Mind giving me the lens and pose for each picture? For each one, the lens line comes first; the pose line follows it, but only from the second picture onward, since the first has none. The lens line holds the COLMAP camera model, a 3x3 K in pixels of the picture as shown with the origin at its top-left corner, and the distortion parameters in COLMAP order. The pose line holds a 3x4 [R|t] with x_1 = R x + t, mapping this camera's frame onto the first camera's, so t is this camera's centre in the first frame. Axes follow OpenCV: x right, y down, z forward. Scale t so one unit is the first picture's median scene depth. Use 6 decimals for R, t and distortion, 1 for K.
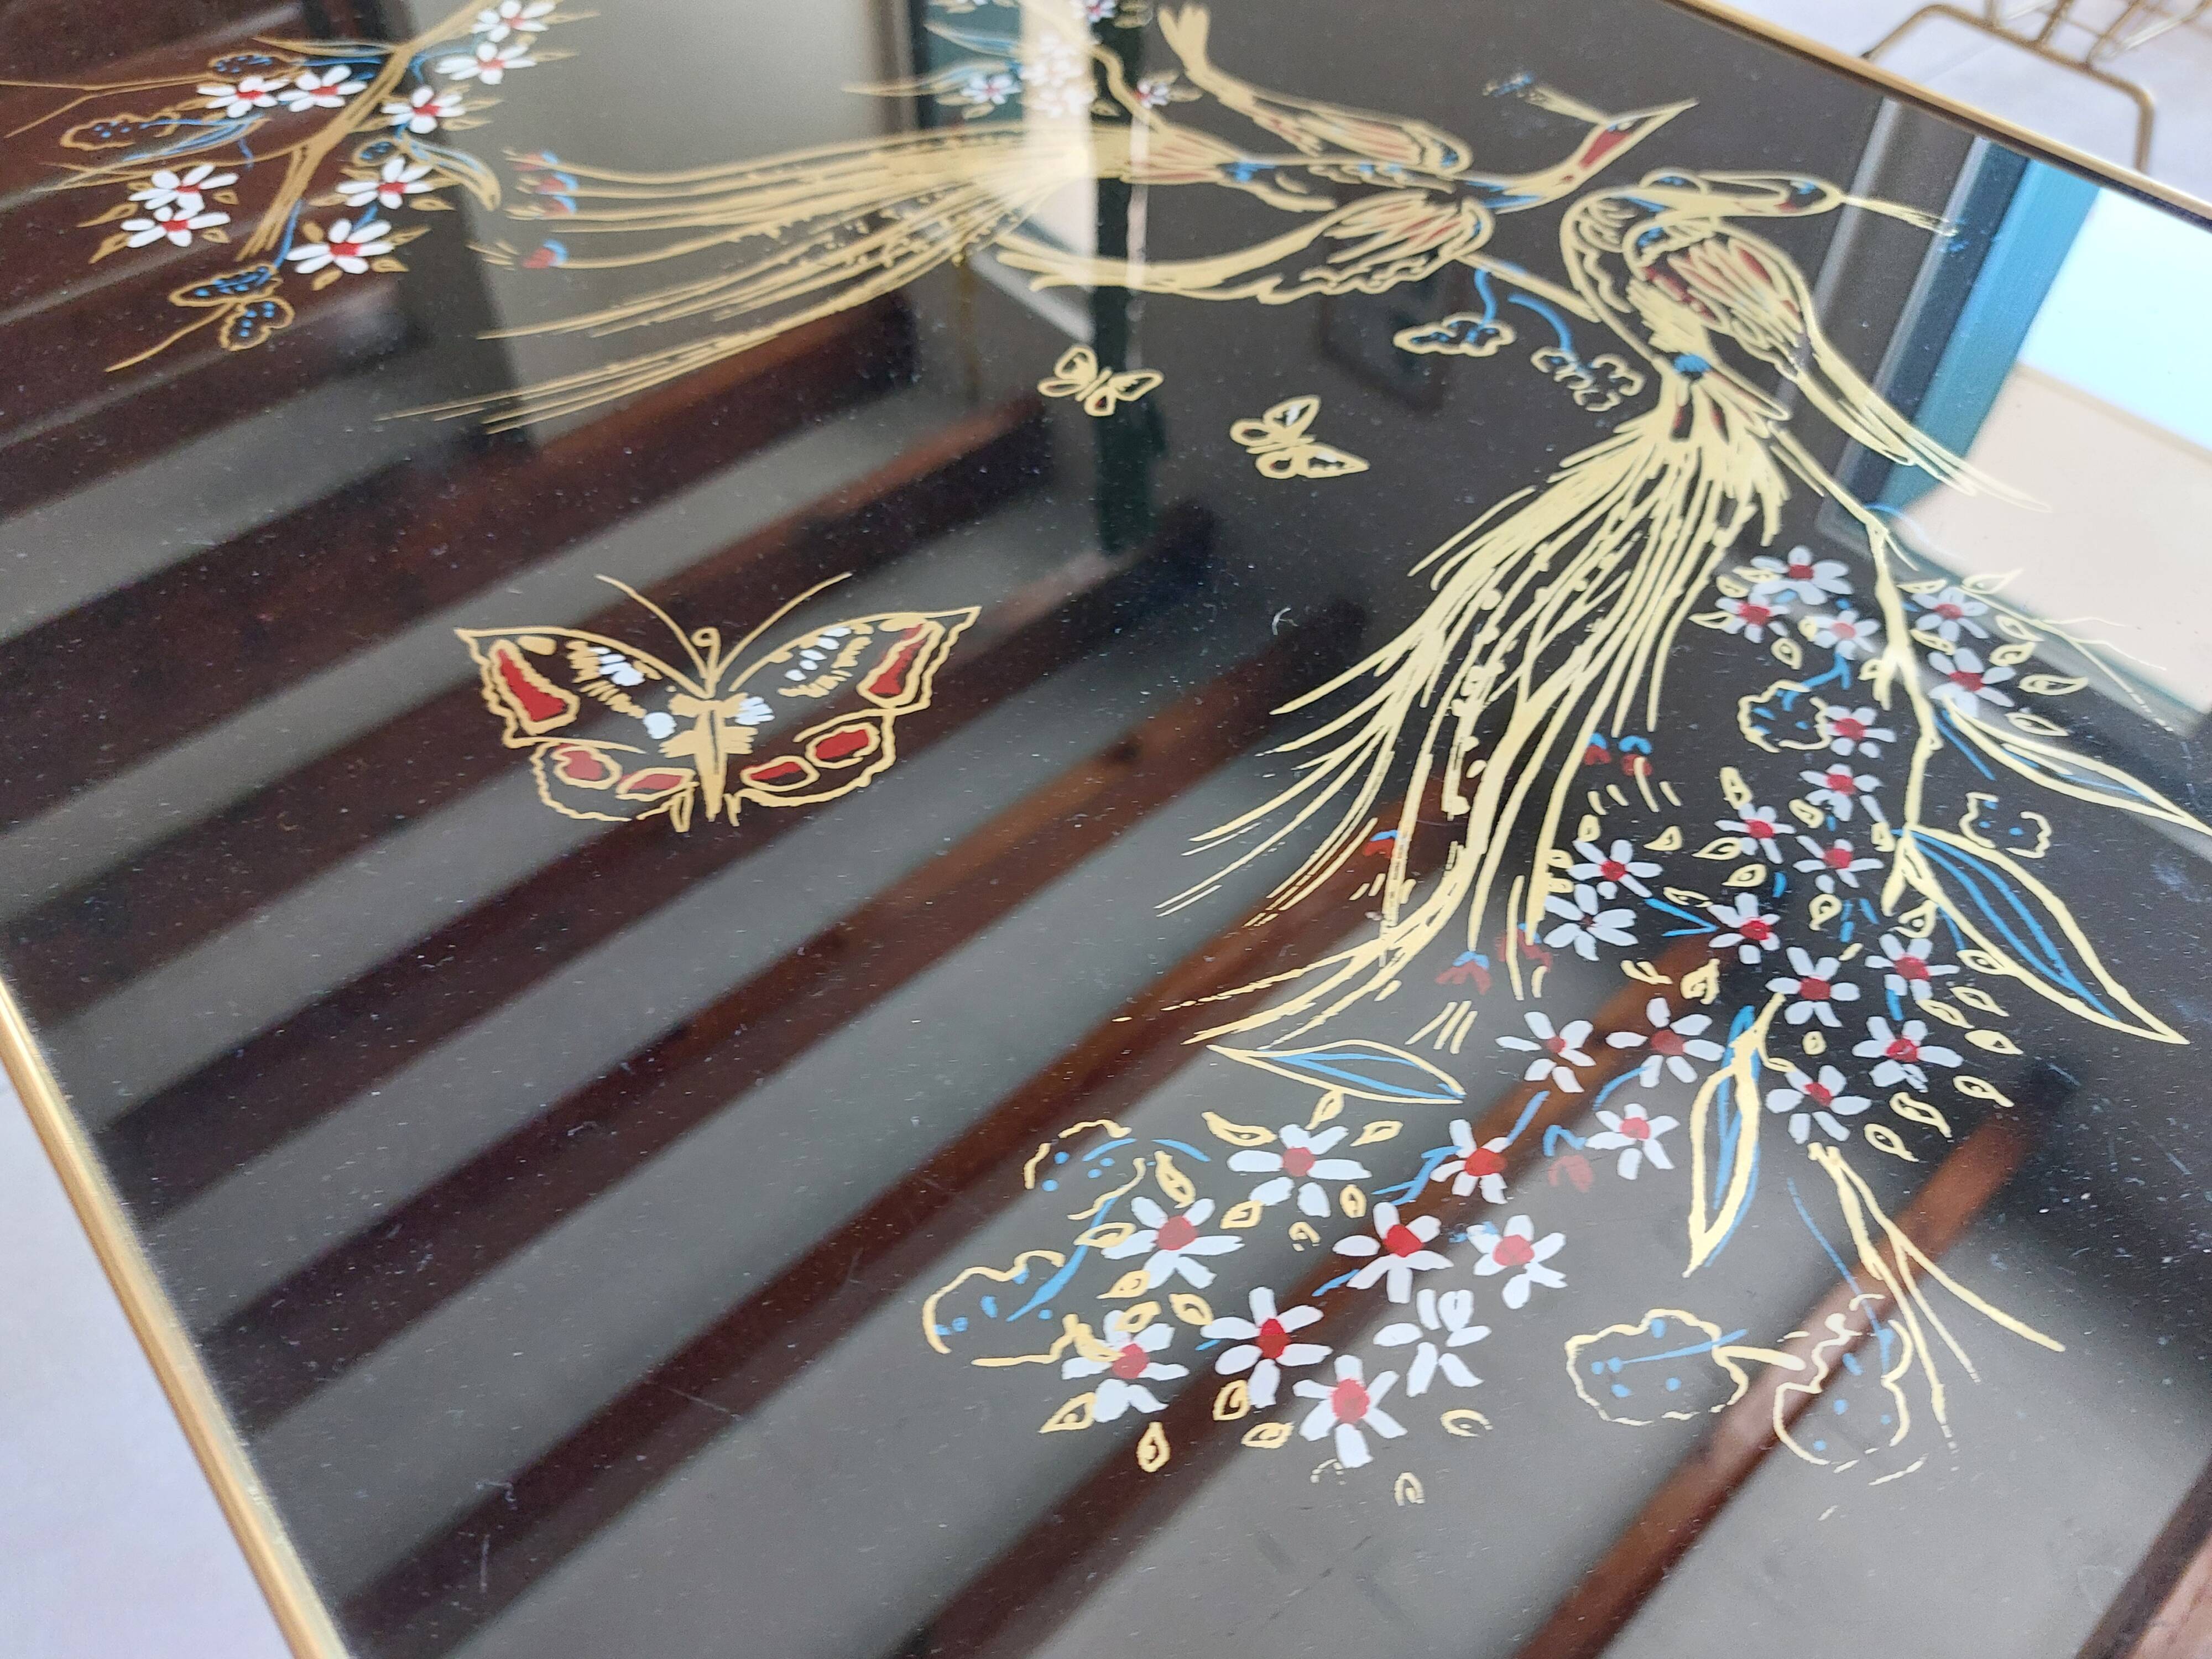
lens RADIAL K [[1645.6, 0, 1094.9], [0, 1645.6, 840.8], [0, 0, 1]] dist [0.051999, -0.072724]
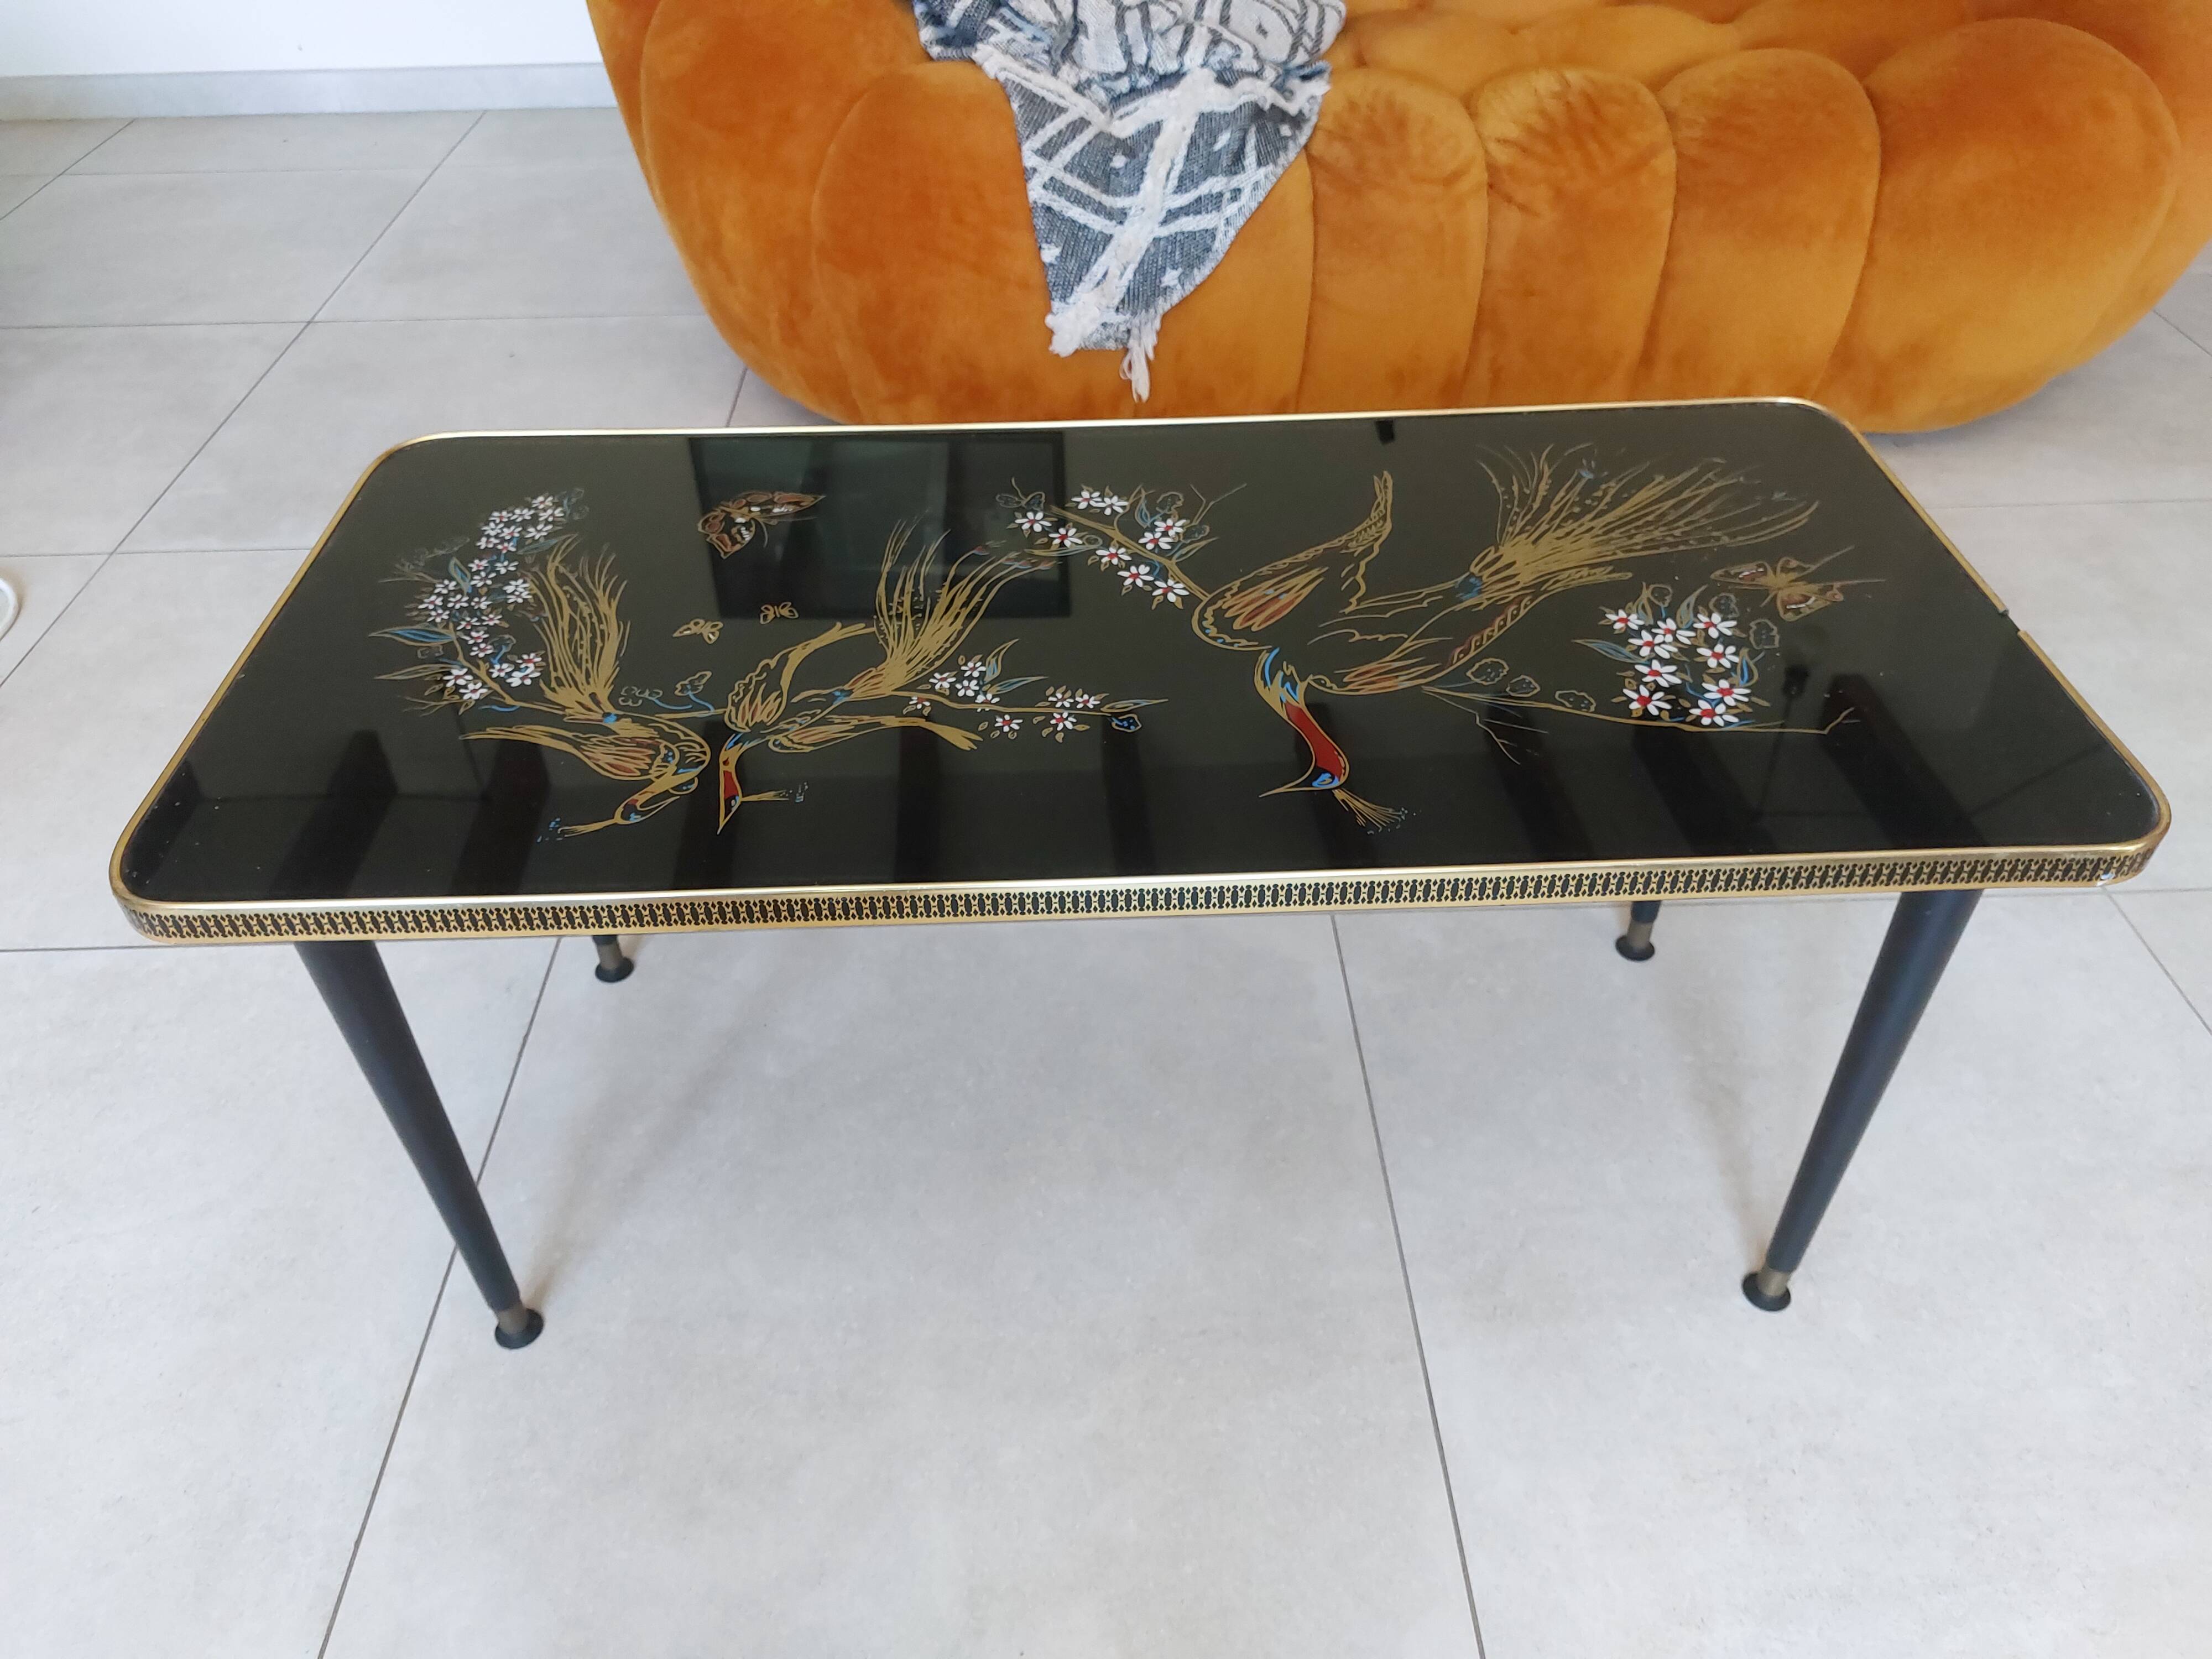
lens RADIAL K [[1645.6, 0, 1094.9], [0, 1645.6, 840.8], [0, 0, 1]] dist [0.051999, -0.072724]
pose [[-0.627560, 0.496477, -0.599733, 1.824117], [-0.597273, 0.187134, 0.779901, -3.227563], [0.499434, 0.847639, 0.179095, 1.324690]]
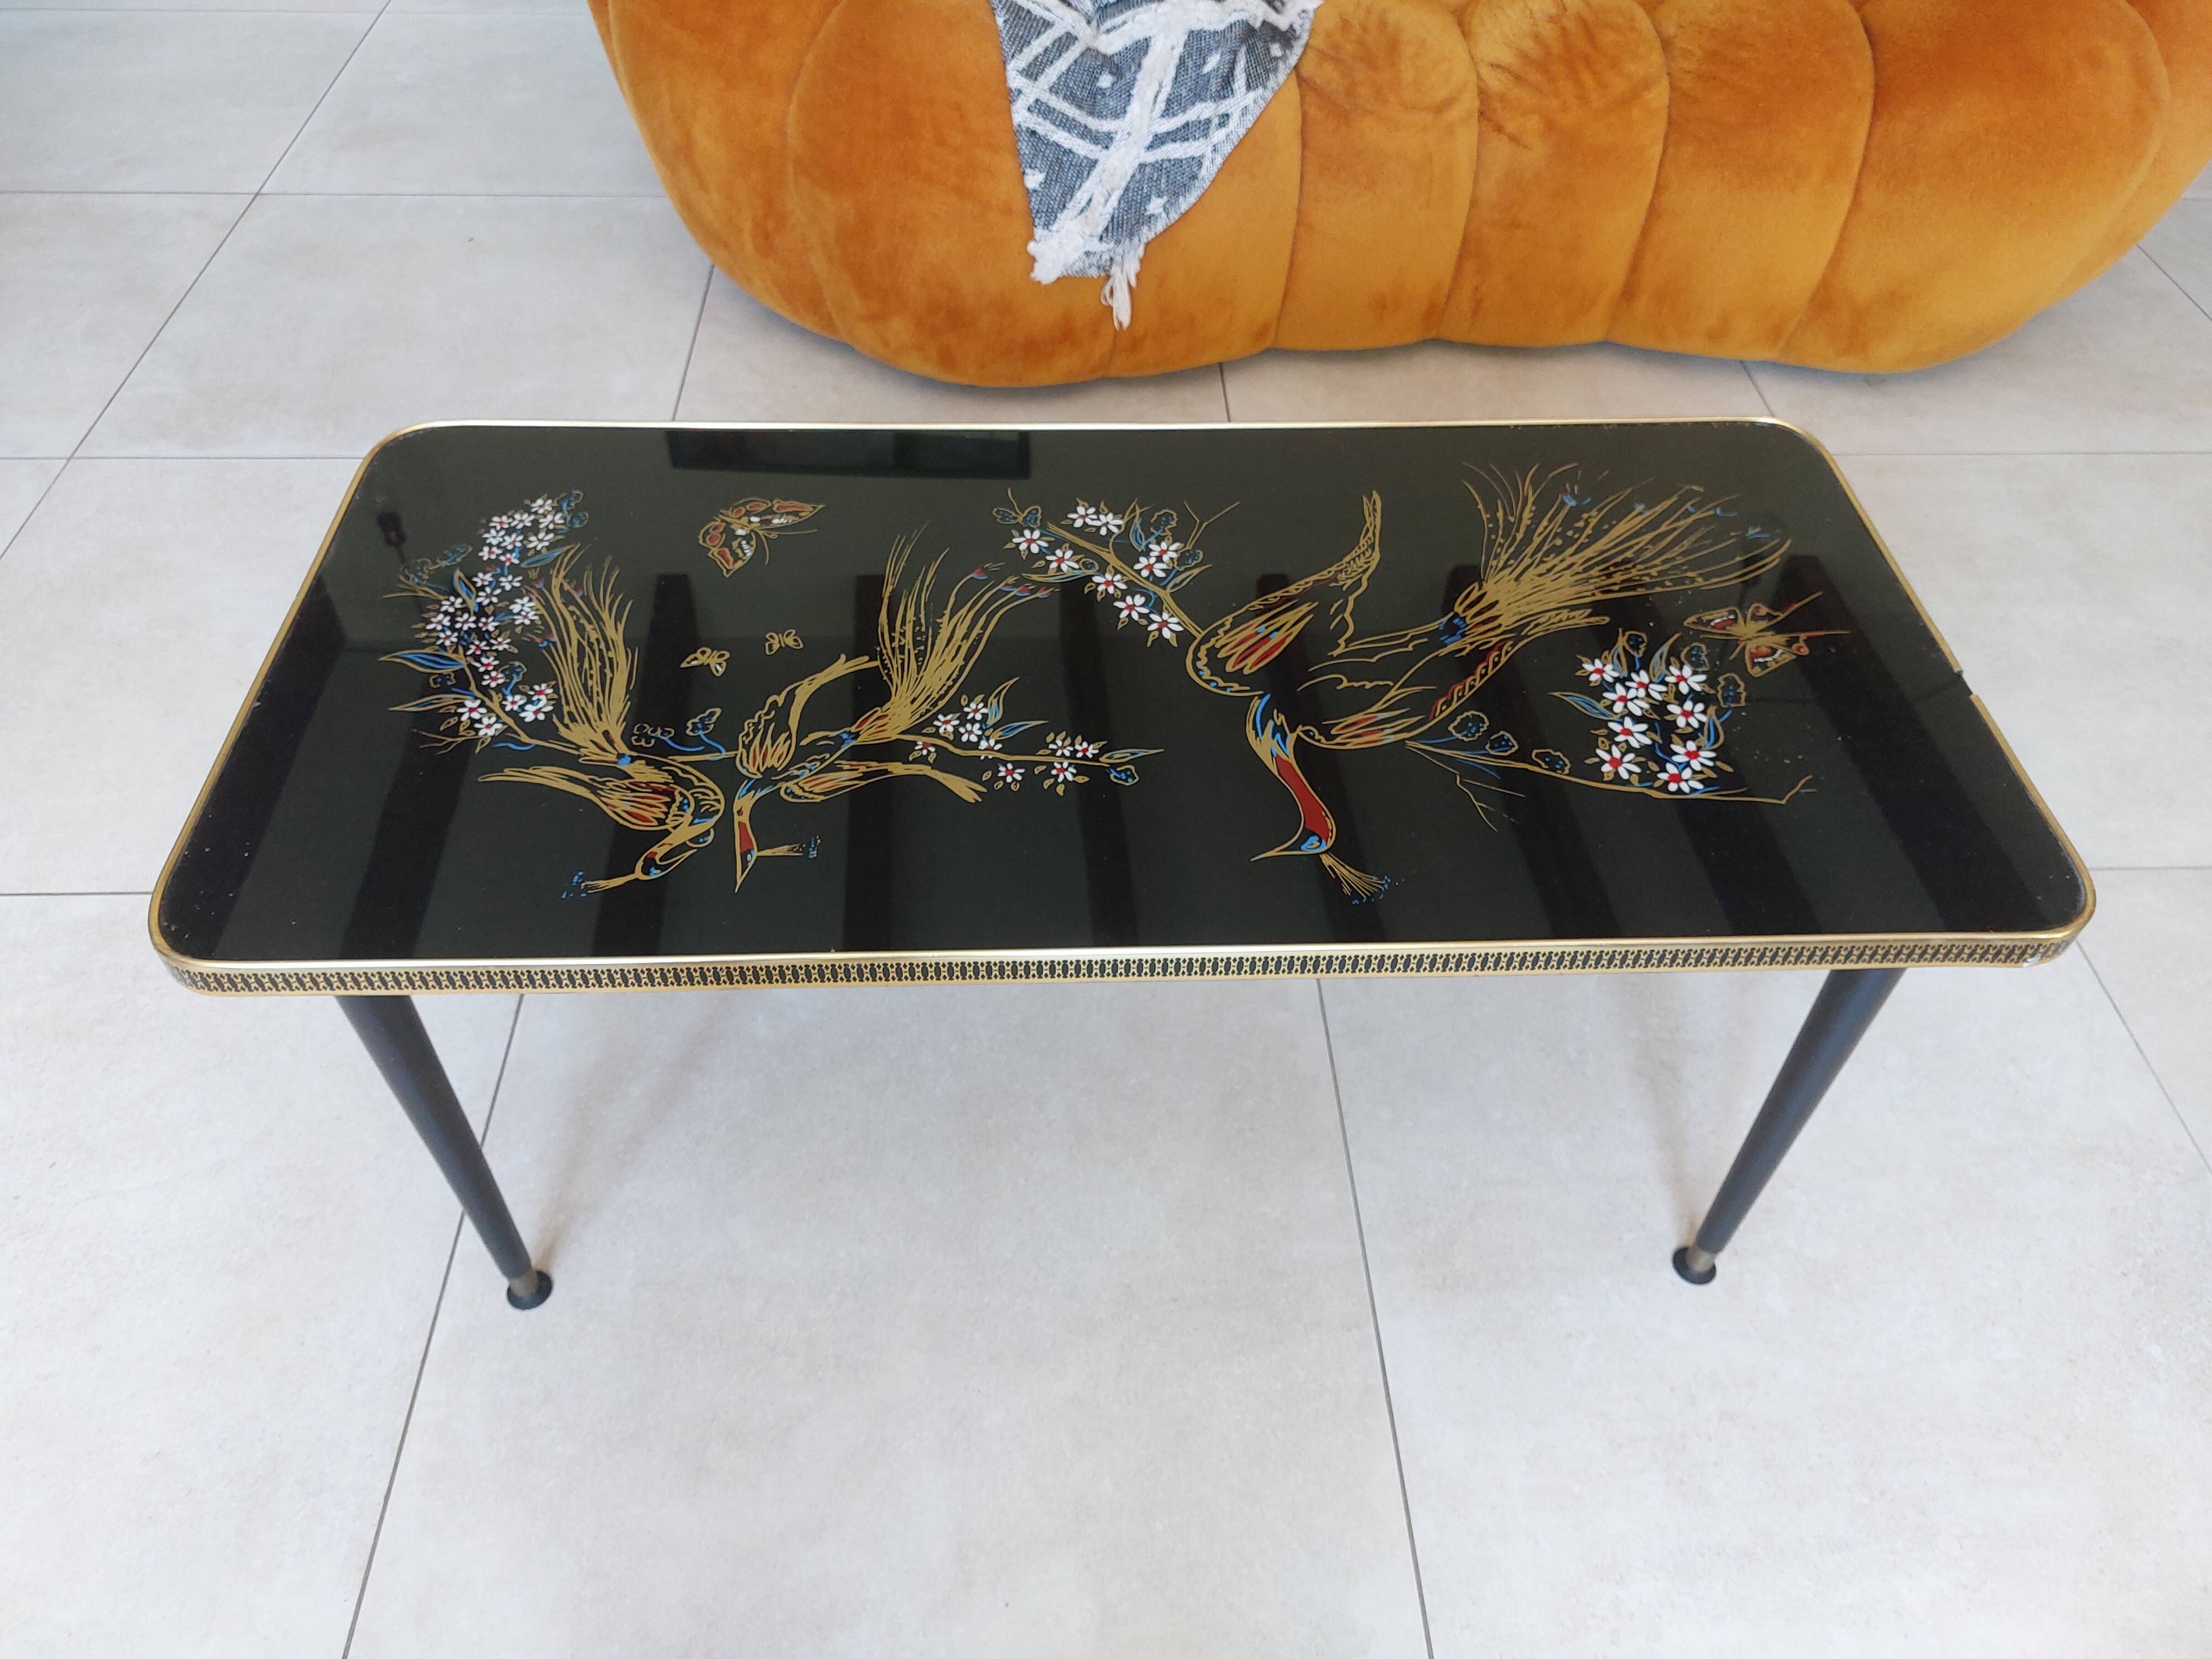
lens RADIAL K [[1645.2, 0, 1096.7], [0, 1645.2, 847.8], [0, 0, 1]] dist [0.056147, -0.074610]
pose [[-0.618320, 0.548911, -0.562474, 1.750766], [-0.625176, 0.090182, 0.775256, -3.345541], [0.476272, 0.831002, 0.287404, 0.894571]]
